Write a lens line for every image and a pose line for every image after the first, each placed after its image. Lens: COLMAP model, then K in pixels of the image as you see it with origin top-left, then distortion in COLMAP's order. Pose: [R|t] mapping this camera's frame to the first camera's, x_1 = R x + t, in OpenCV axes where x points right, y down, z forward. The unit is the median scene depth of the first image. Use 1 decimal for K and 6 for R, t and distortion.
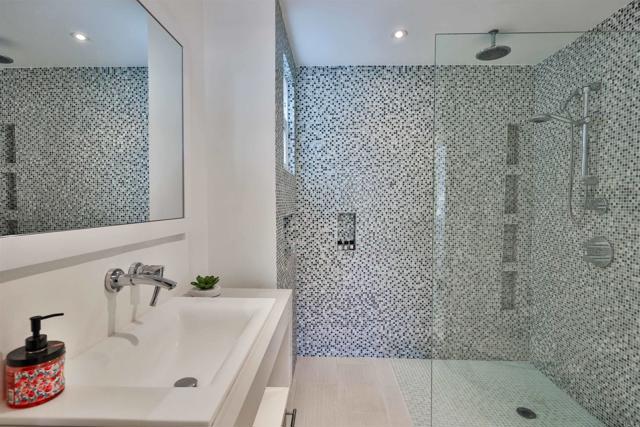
lens RADIAL K [[342.4, 0, 323.6], [0, 342.4, 214.3], [0, 0, 1]] dist [-0.004929, 0.005188]
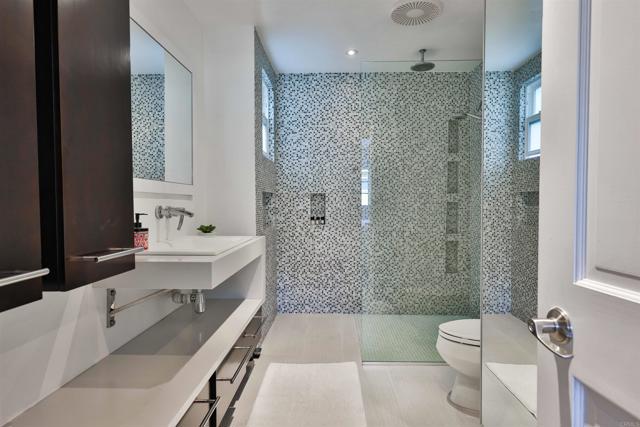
lens RADIAL K [[360.7, 0, 316.5], [0, 360.7, 208.6], [0, 0, 1]] dist [-0.000713, -0.000442]
pose [[0.999974, -0.003118, -0.006432, 0.071759], [0.003064, 0.999959, -0.008468, 0.060827], [0.006458, 0.008448, 0.999943, -0.280994]]
